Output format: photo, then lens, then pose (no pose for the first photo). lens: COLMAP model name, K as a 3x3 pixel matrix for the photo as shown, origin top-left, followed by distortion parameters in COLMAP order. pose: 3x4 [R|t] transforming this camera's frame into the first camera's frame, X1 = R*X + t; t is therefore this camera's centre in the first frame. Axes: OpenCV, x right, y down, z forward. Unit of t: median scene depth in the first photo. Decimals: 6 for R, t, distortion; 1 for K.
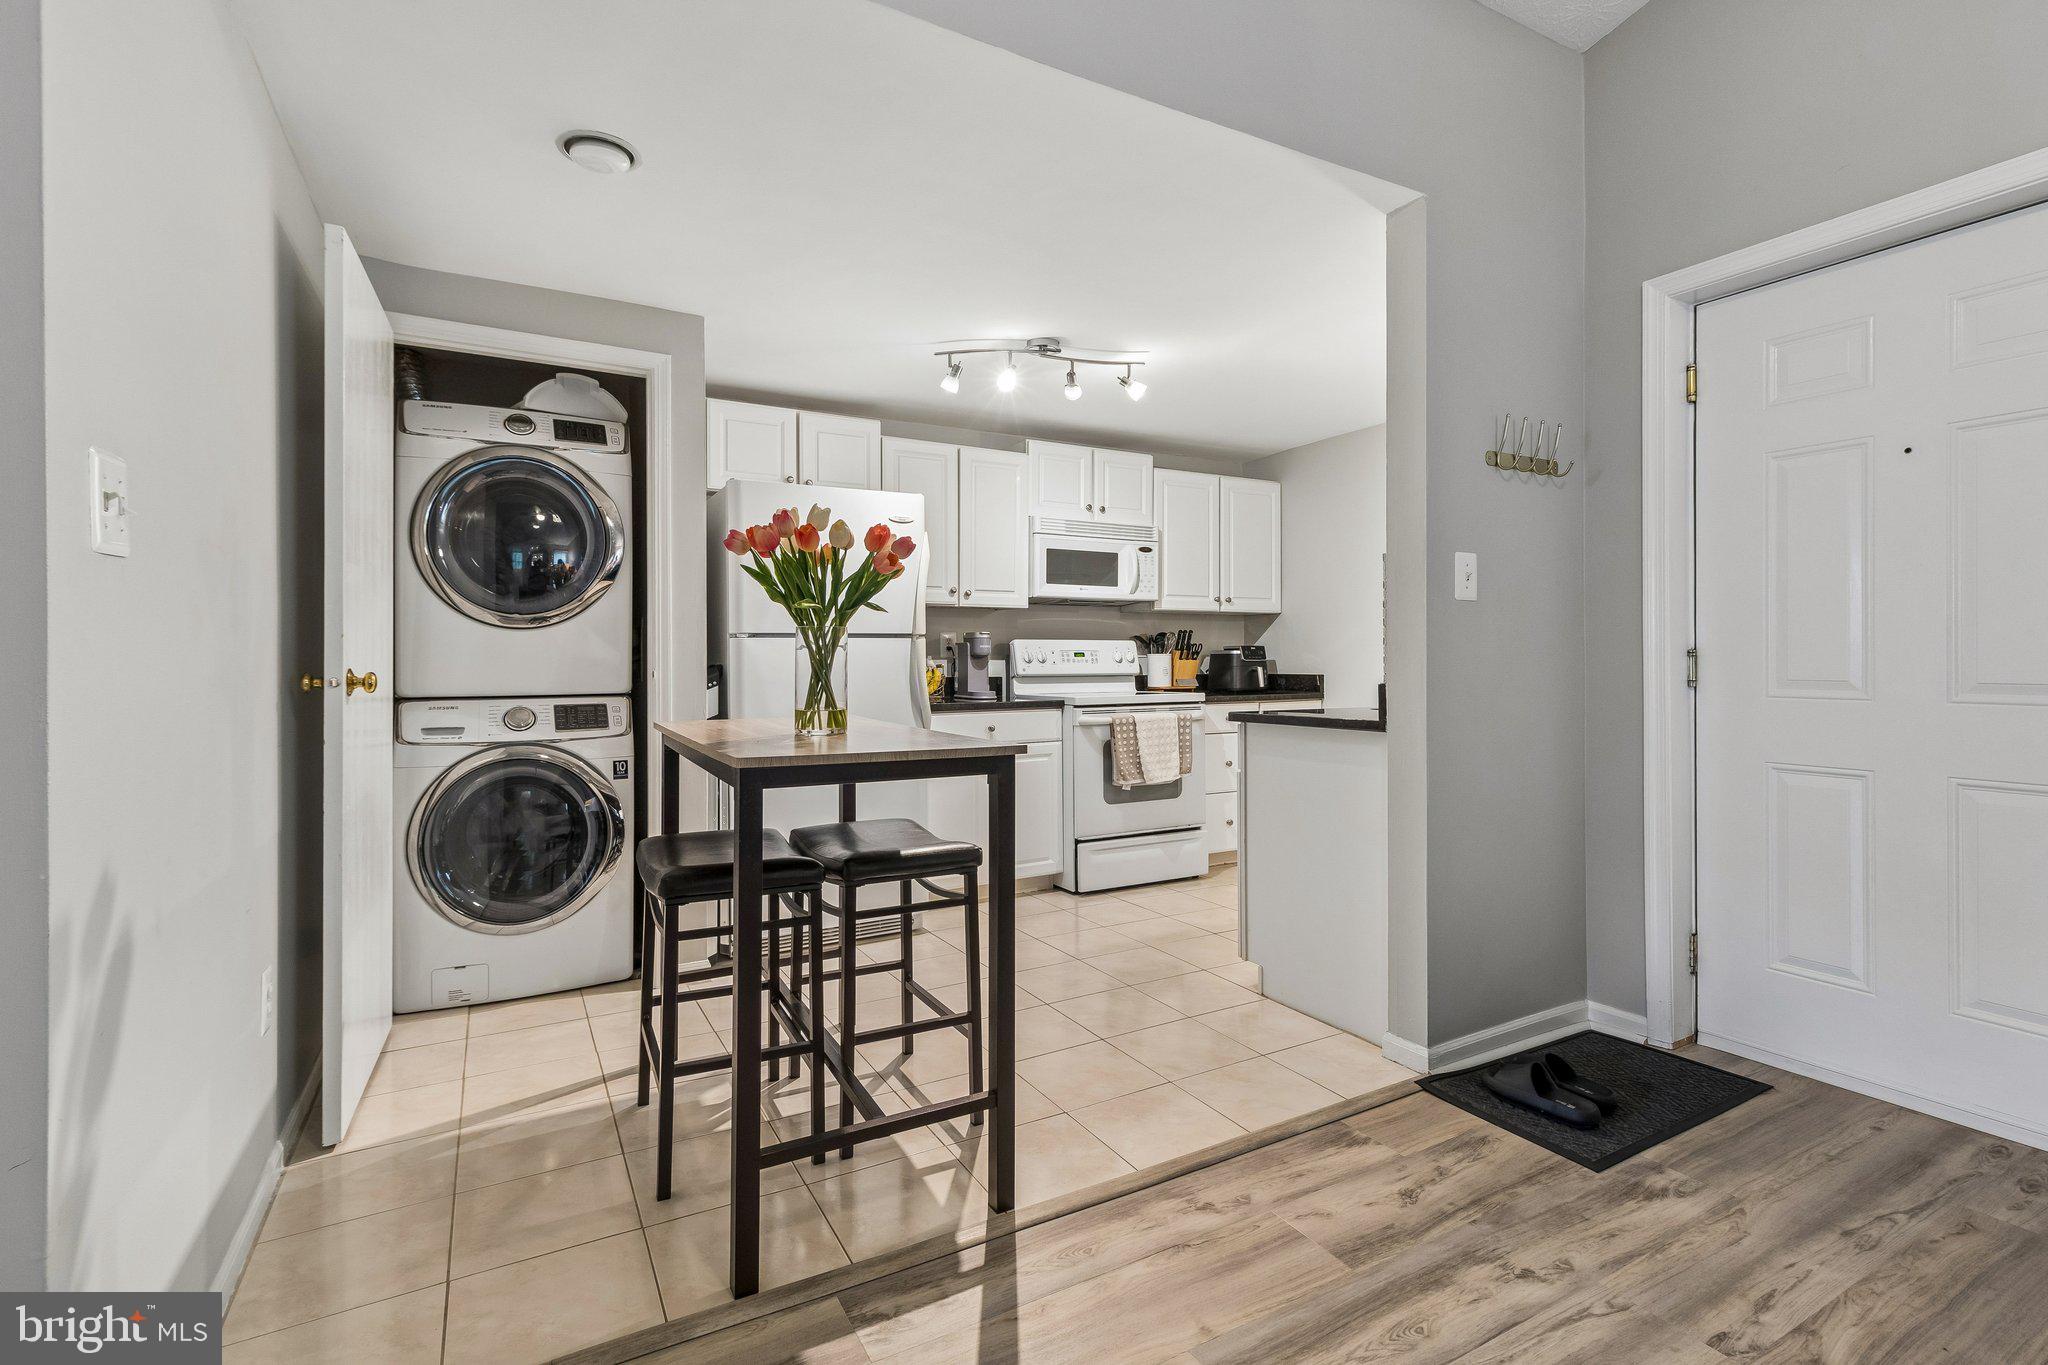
lens RADIAL K [[944.7, 0, 1033.3], [0, 944.7, 652.0], [0, 0, 1]] dist [0.001460, 0.000483]
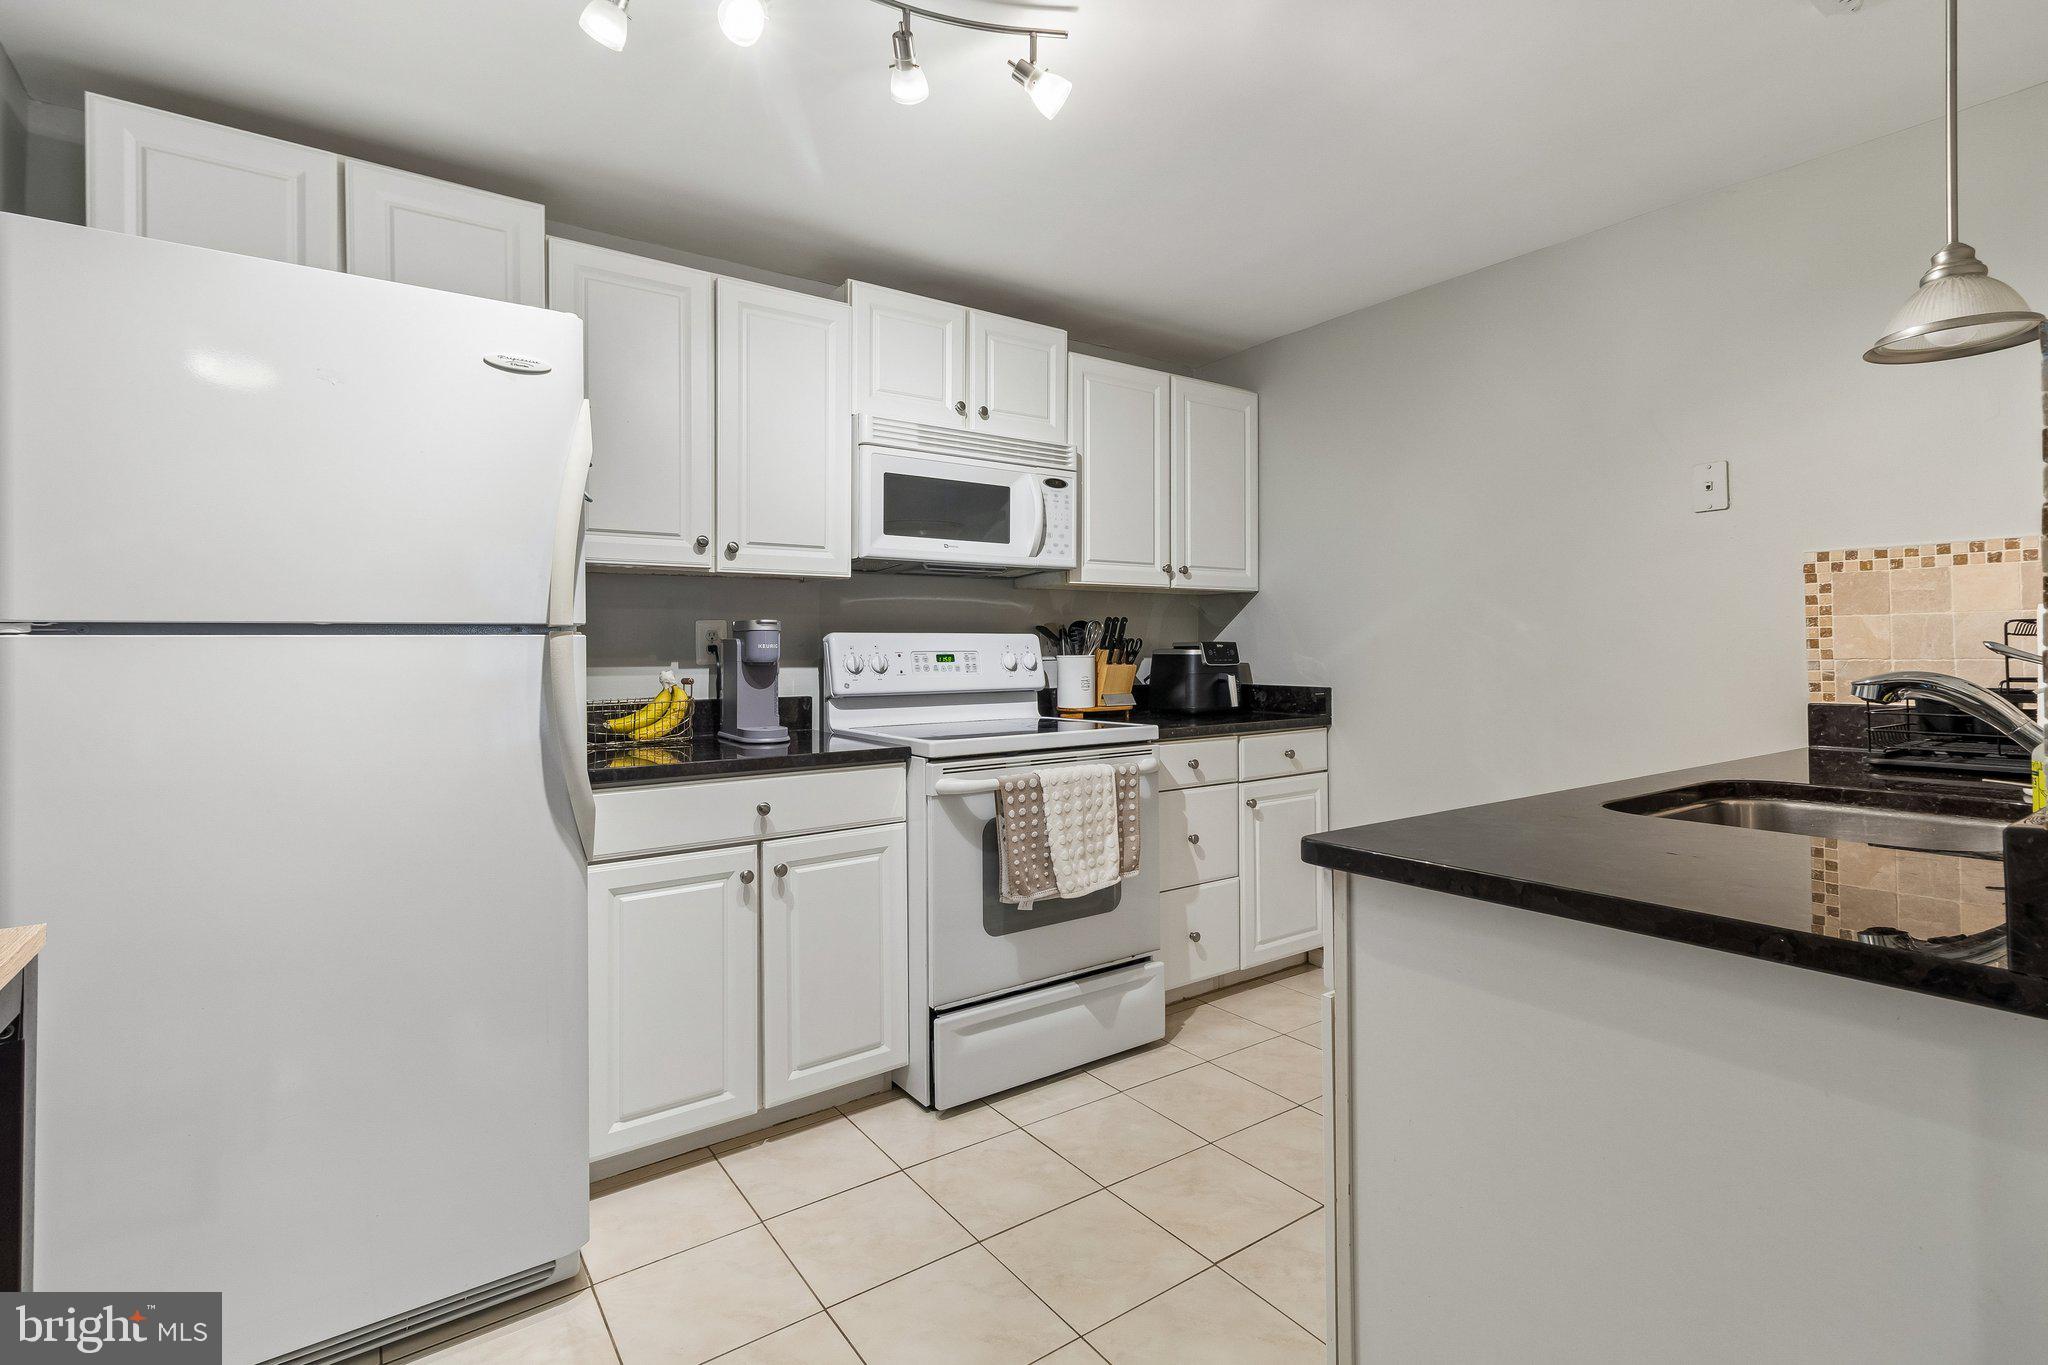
lens RADIAL K [[944.7, 0, 1033.3], [0, 944.7, 652.0], [0, 0, 1]] dist [0.001460, 0.000483]
pose [[0.993608, -0.001068, 0.112885, 0.037591], [-0.000645, 0.999885, 0.015136, -0.010375], [-0.112888, -0.015112, 0.993493, 0.412730]]
